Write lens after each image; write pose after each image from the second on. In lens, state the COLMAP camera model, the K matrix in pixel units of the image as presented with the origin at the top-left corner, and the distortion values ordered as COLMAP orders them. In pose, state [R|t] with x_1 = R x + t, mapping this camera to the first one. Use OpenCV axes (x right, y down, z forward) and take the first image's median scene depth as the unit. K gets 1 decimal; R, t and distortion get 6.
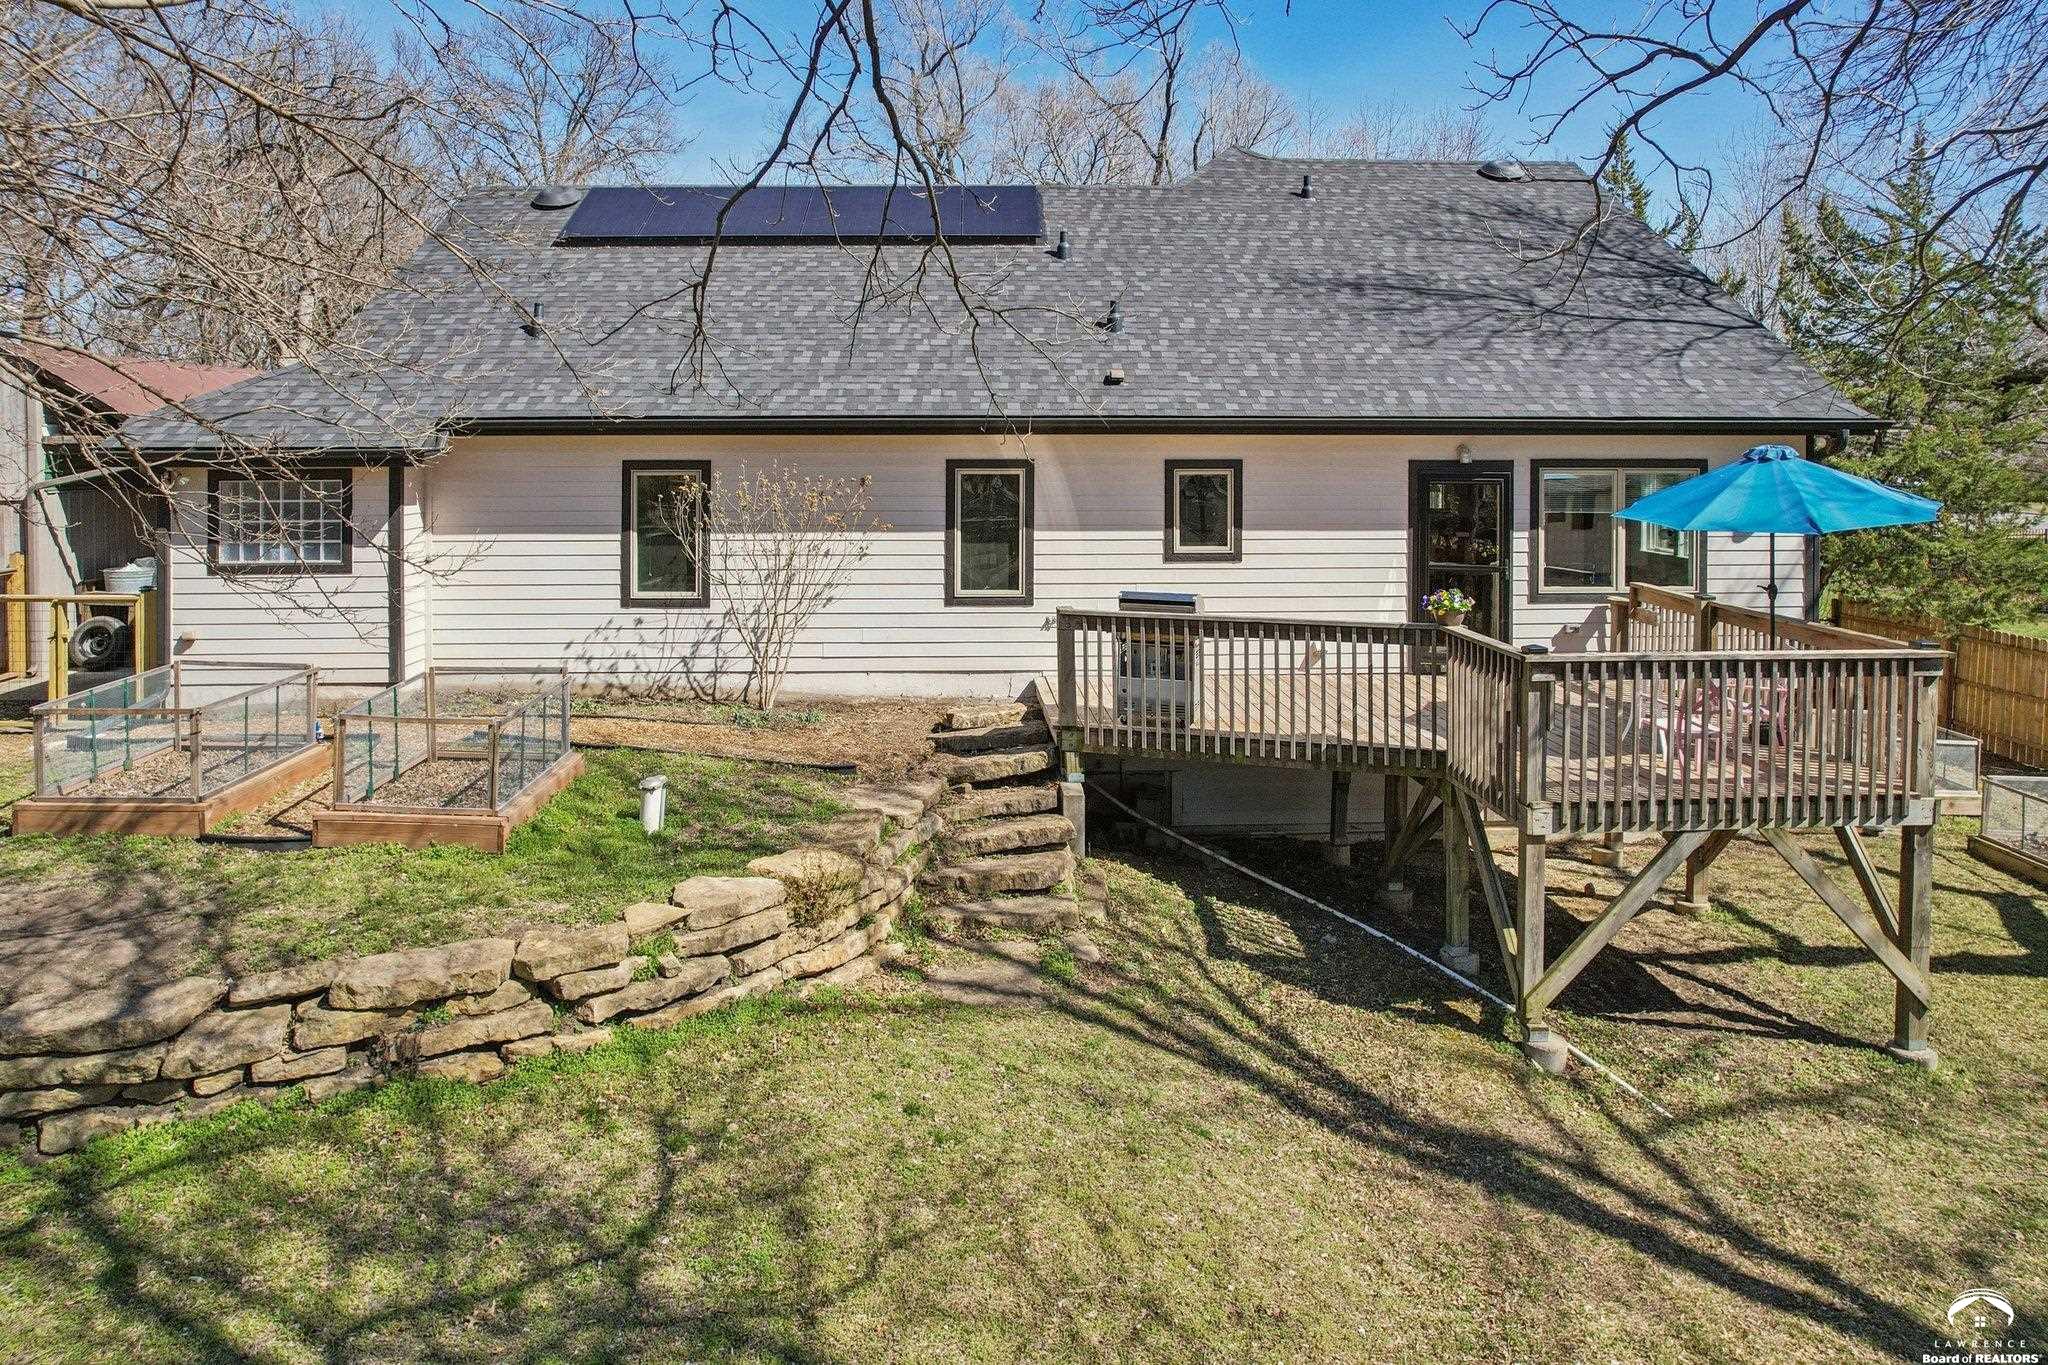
lens RADIAL K [[1396.2, 0, 1029.0], [0, 1396.2, 620.6], [0, 0, 1]] dist [-0.077785, 0.091404]
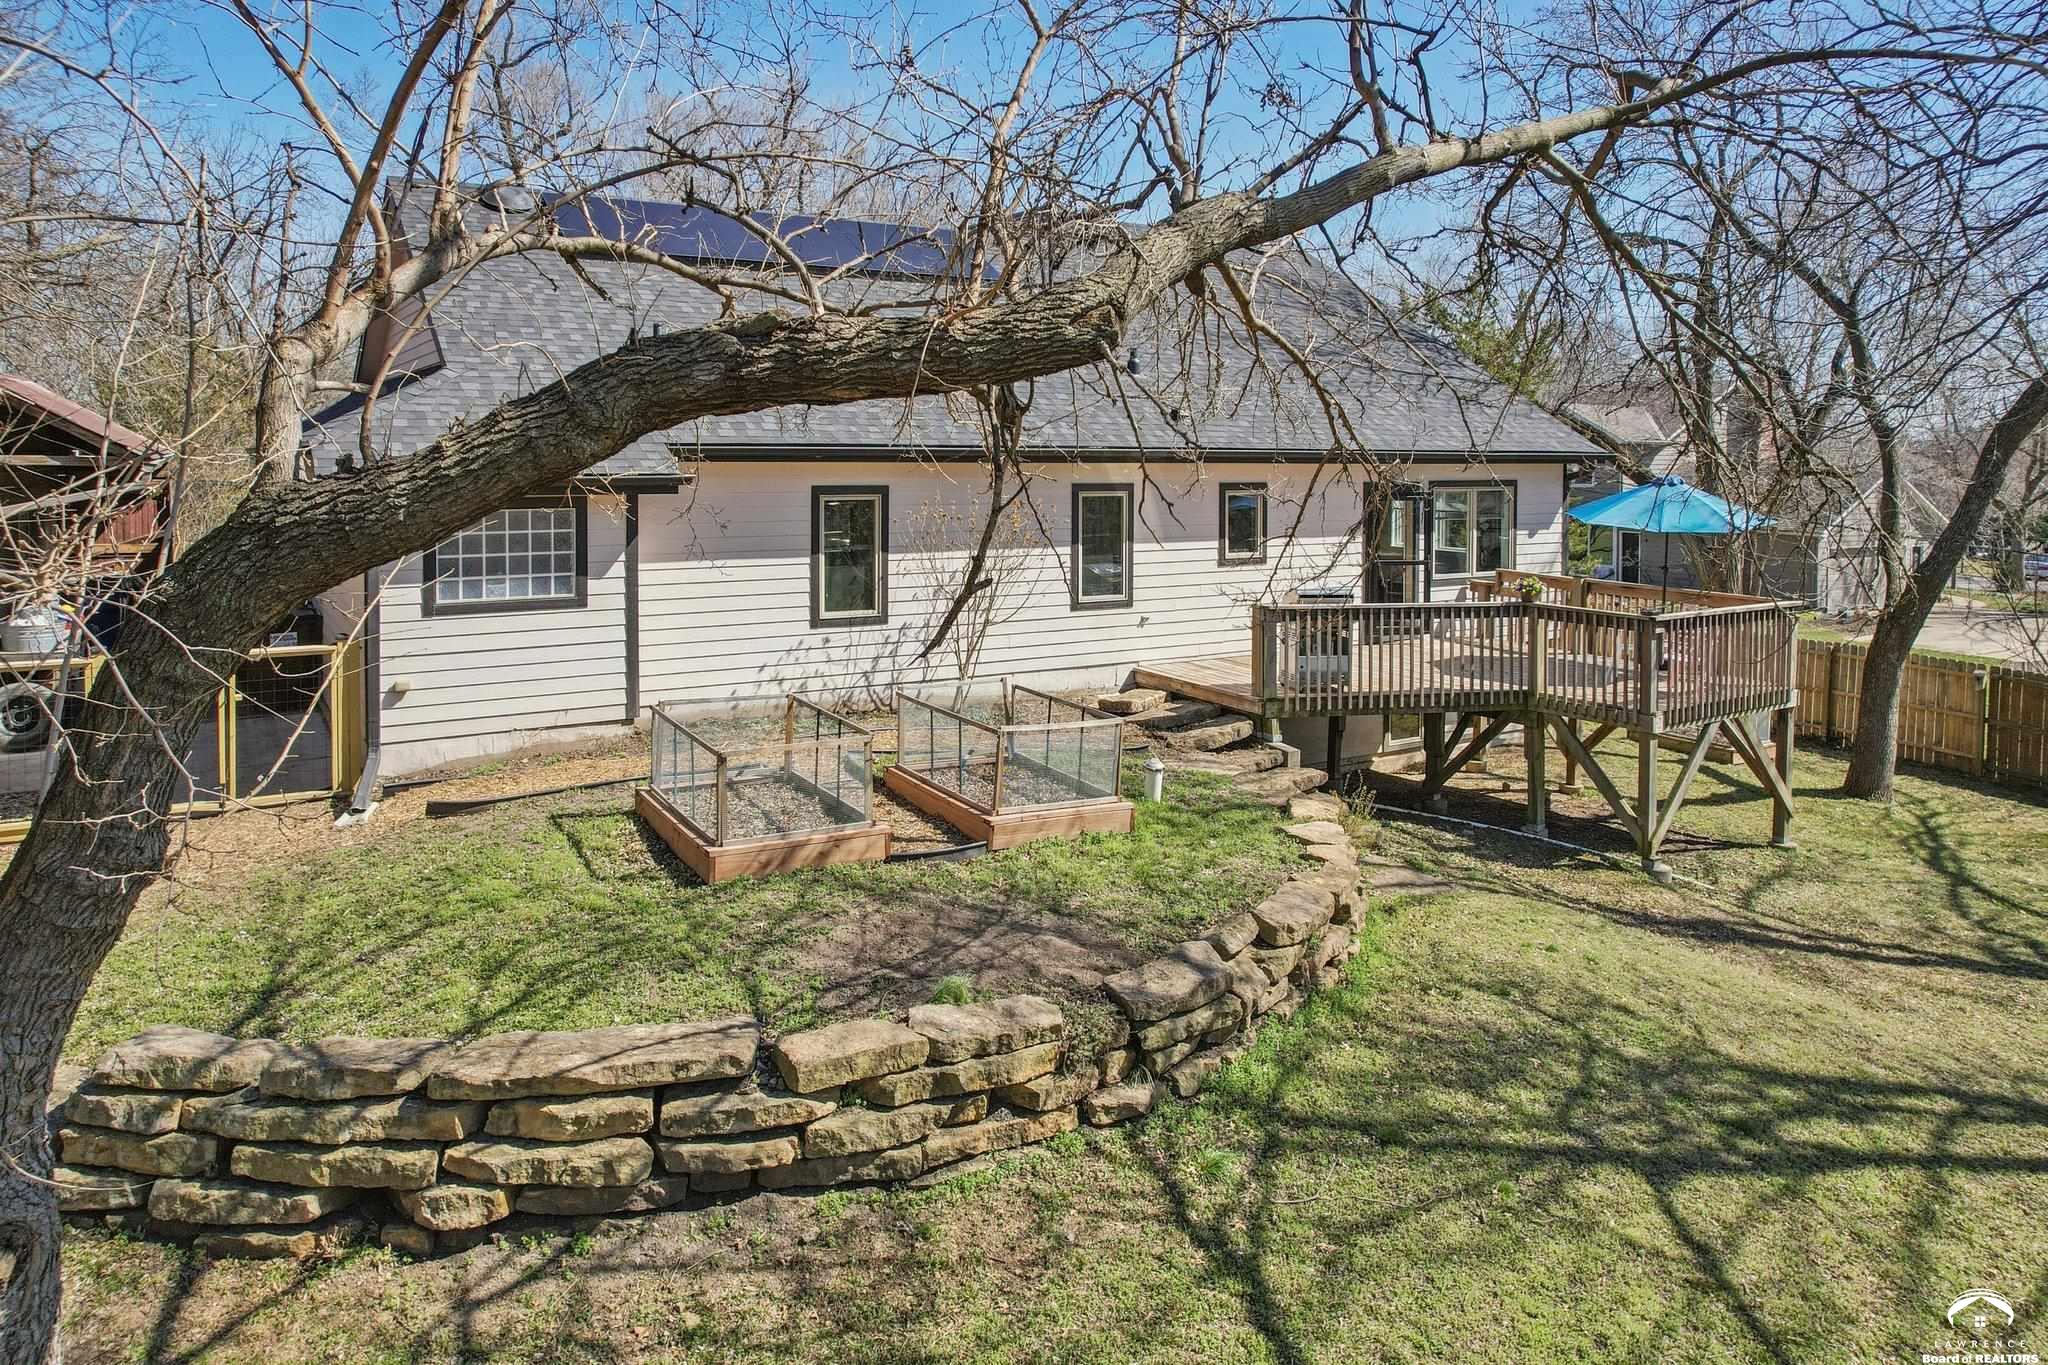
lens RADIAL K [[1396.2, 0, 1029.0], [0, 1396.2, 620.6], [0, 0, 1]] dist [-0.077785, 0.091404]
pose [[0.863943, -0.054553, 0.500627, -0.672734], [0.056703, 0.998331, 0.010933, -0.017278], [-0.500388, 0.018941, 0.865594, 0.021056]]
